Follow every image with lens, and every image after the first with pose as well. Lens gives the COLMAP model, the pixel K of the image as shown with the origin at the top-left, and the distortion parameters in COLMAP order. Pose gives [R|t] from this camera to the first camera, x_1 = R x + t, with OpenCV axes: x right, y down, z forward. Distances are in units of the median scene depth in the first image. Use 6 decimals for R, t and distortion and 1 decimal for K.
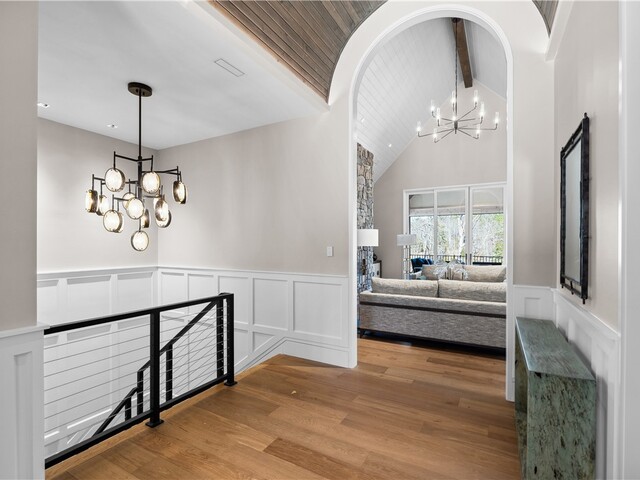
lens RADIAL K [[319.3, 0, 314.2], [0, 319.3, 249.8], [0, 0, 1]] dist [-0.006414, 0.001273]
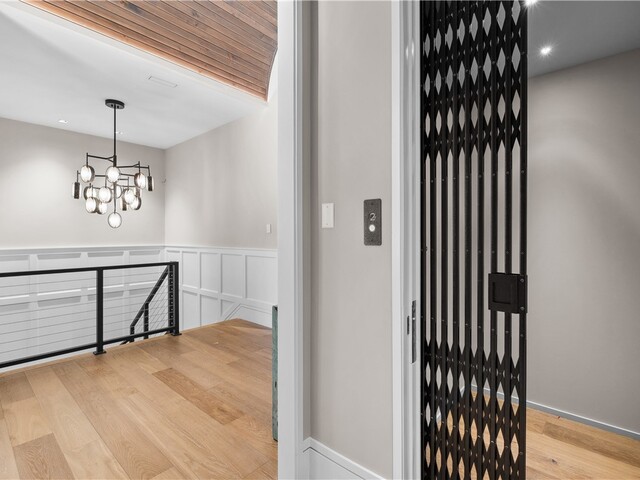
lens RADIAL K [[319.3, 0, 316.7], [0, 319.3, 239.6], [0, 0, 1]] dist [-0.006414, 0.001273]
pose [[0.978291, -0.000627, -0.207235, 0.499854], [-0.000365, 0.999989, -0.004751, 0.053886], [0.207236, 0.004723, 0.978280, -0.094988]]
